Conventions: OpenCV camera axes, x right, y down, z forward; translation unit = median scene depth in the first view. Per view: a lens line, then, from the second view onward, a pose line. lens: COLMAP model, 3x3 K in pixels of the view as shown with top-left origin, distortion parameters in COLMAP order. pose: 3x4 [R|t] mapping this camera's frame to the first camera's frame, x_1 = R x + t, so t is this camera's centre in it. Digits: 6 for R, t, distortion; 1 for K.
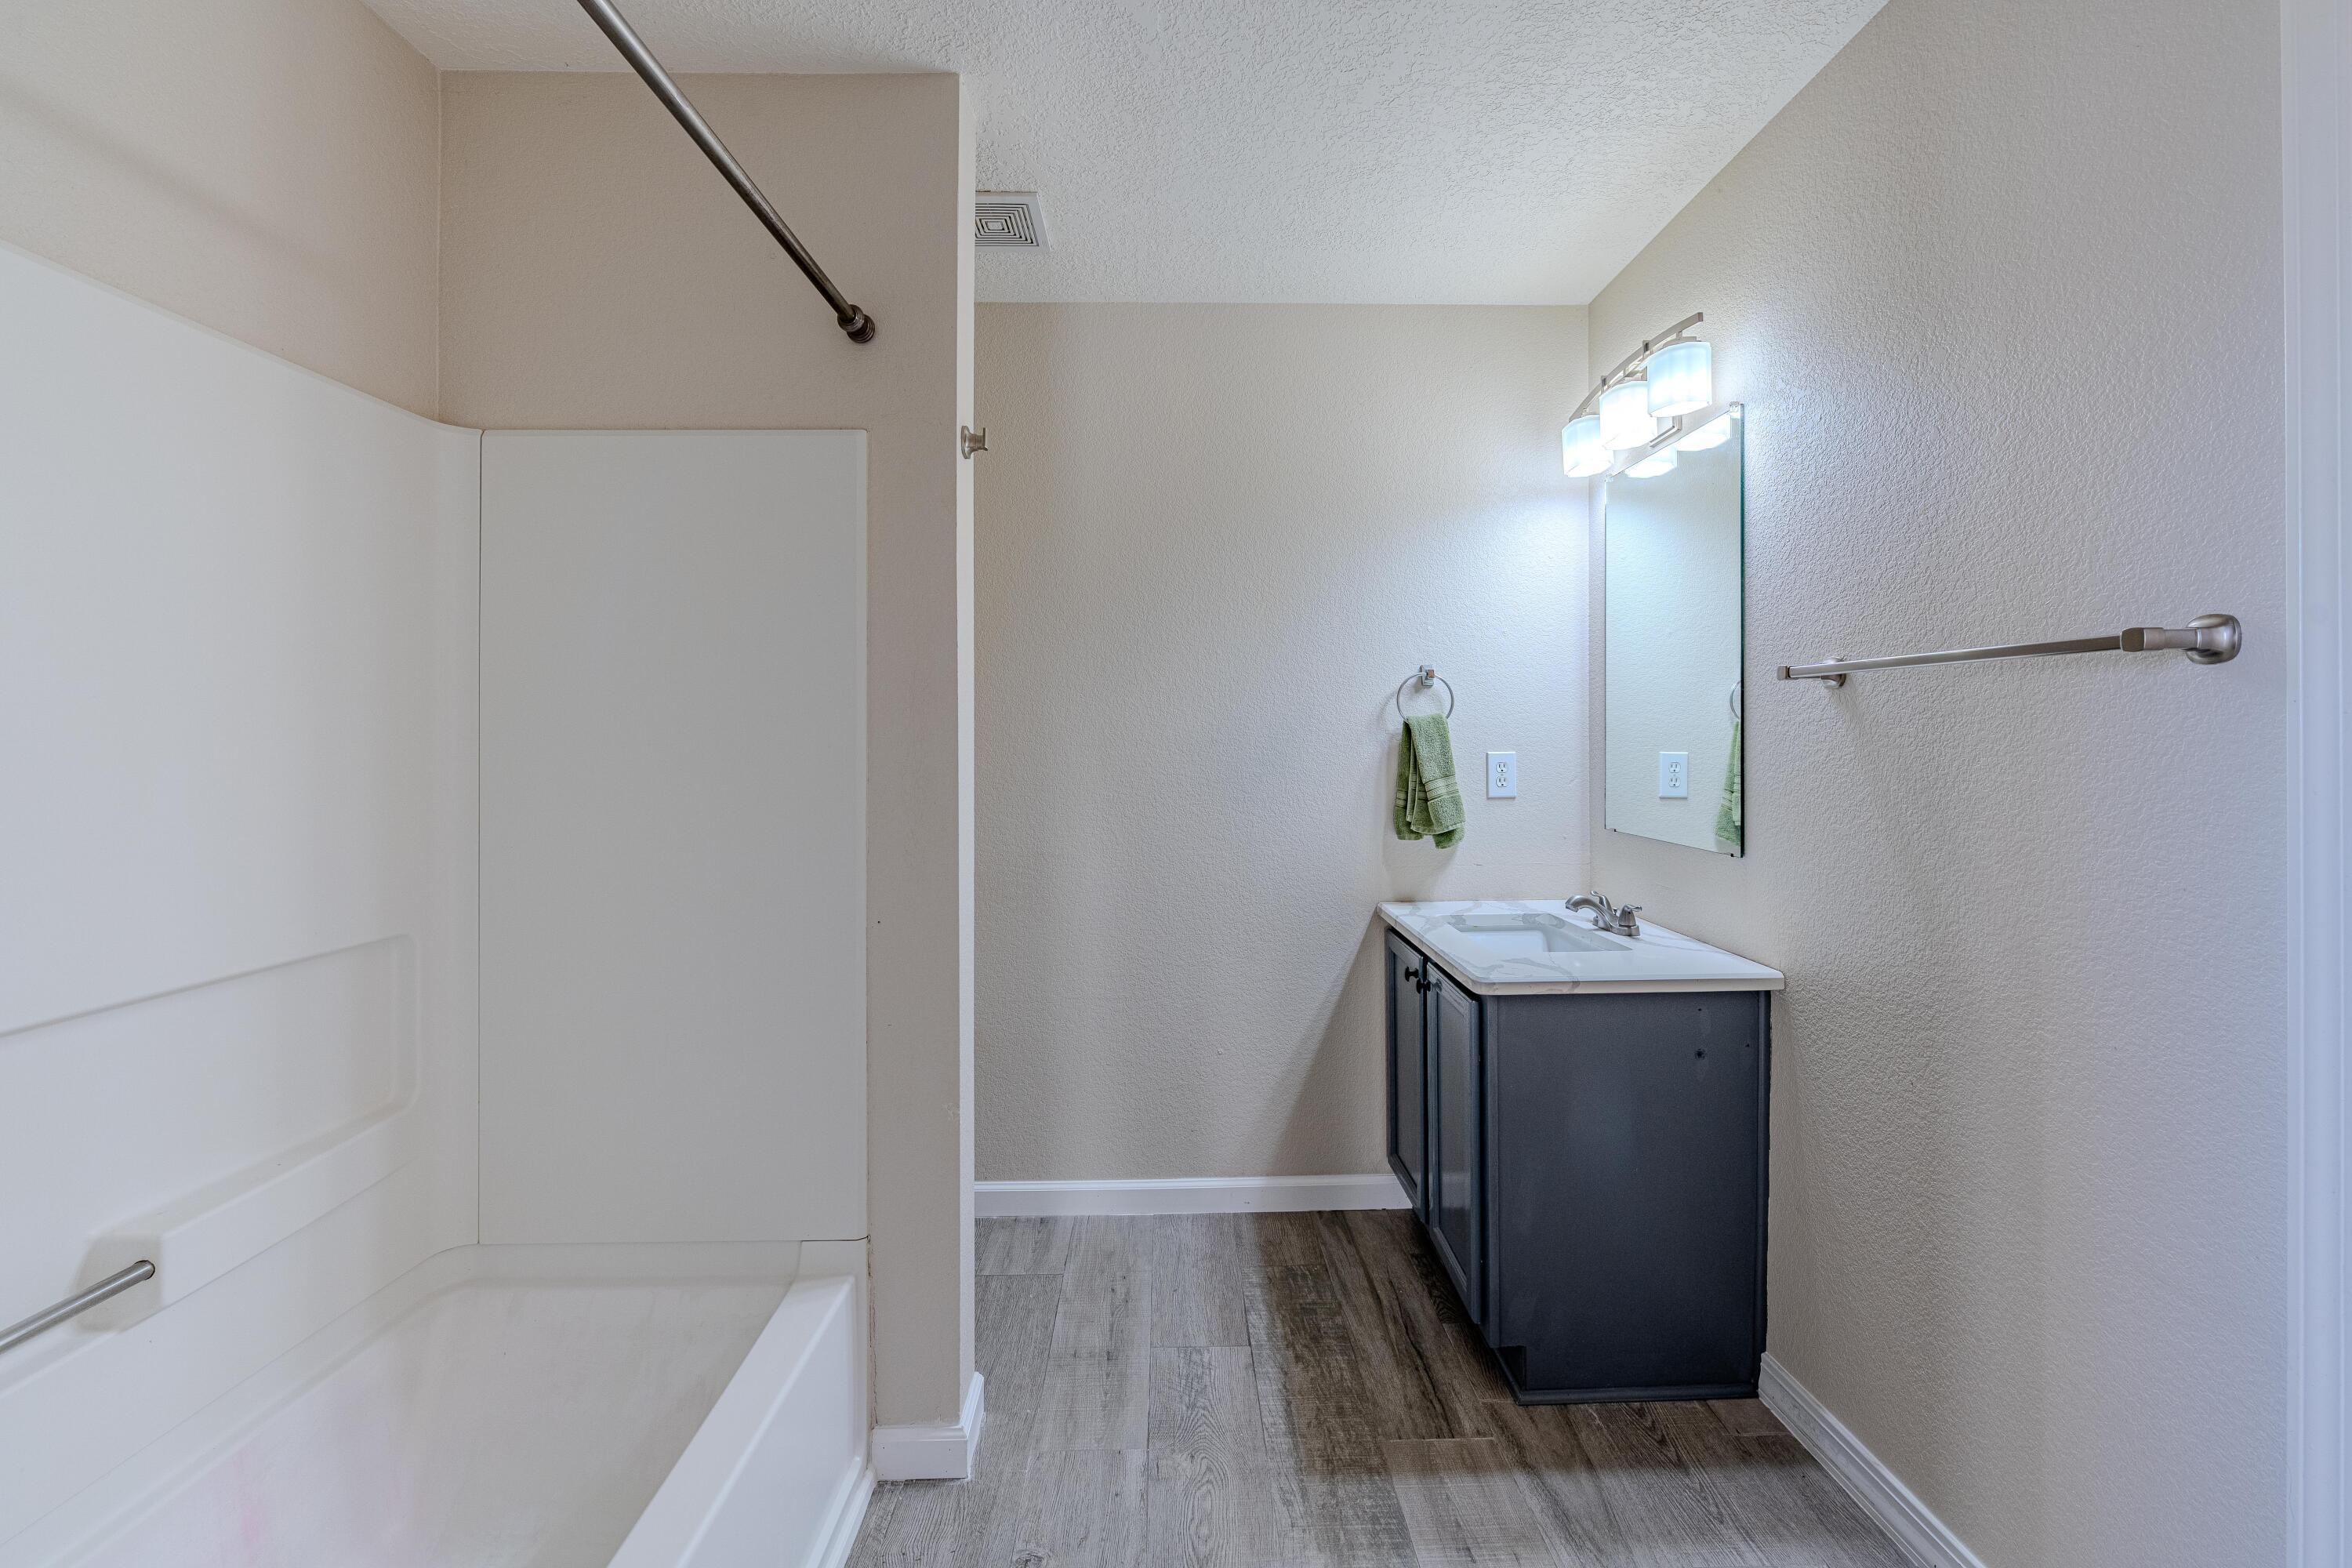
lens RADIAL K [[951.2, 0, 1184.4], [0, 951.2, 733.4], [0, 0, 1]] dist [-0.000047, -0.000006]
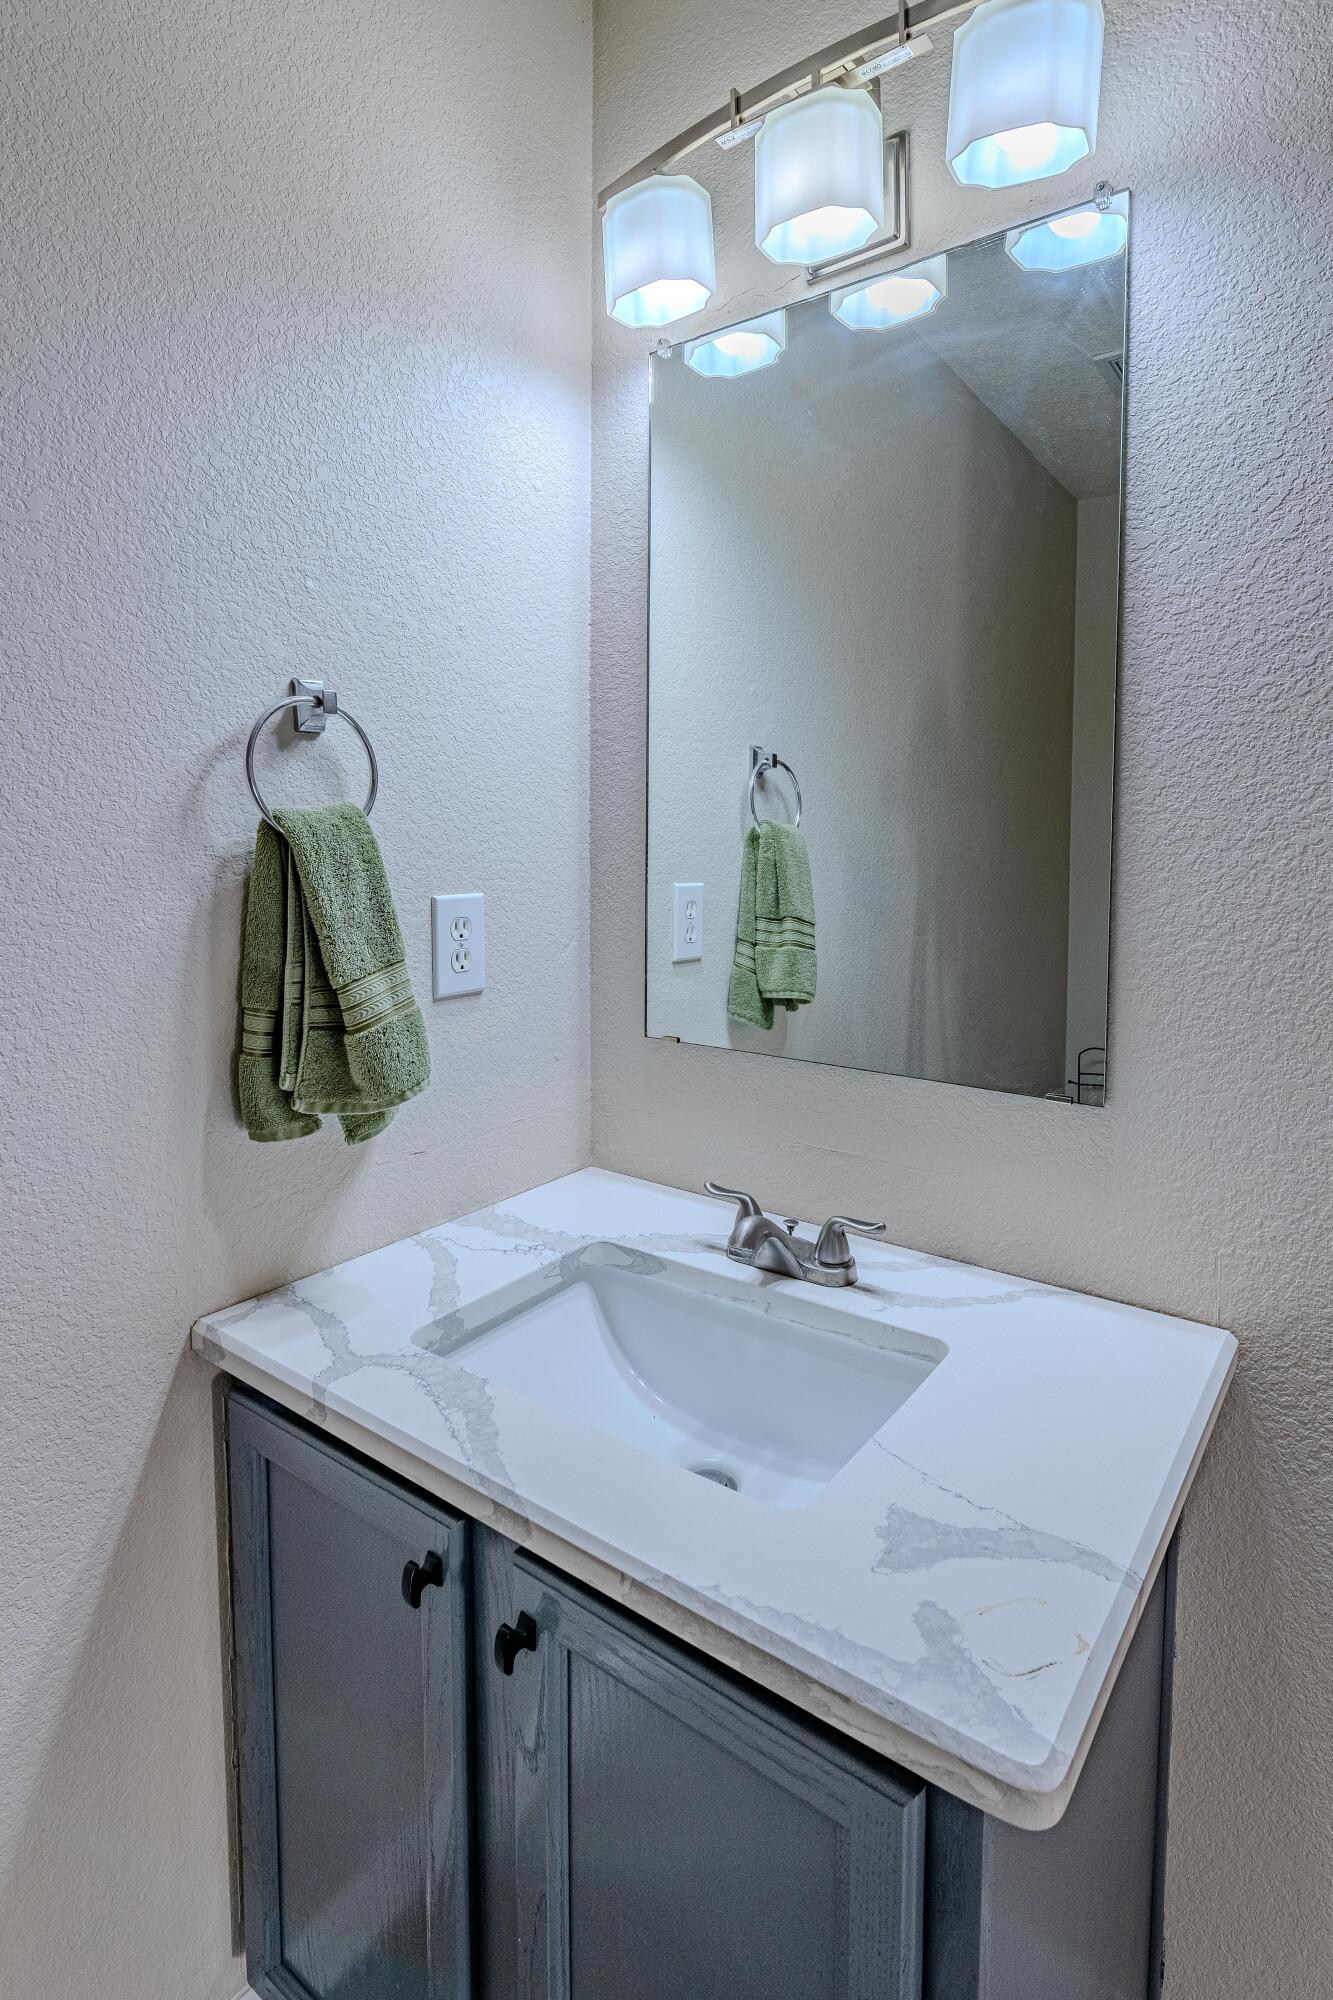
lens RADIAL K [[1021.5, 0, 672.8], [0, 1021.5, 881.9], [0, 0, 1]] dist [-0.000425, -0.000178]
pose [[0.611396, -0.030017, 0.790756, 0.012596], [-0.007332, 0.999023, 0.043592, -0.008473], [-0.791291, -0.032450, 0.610578, 0.630906]]
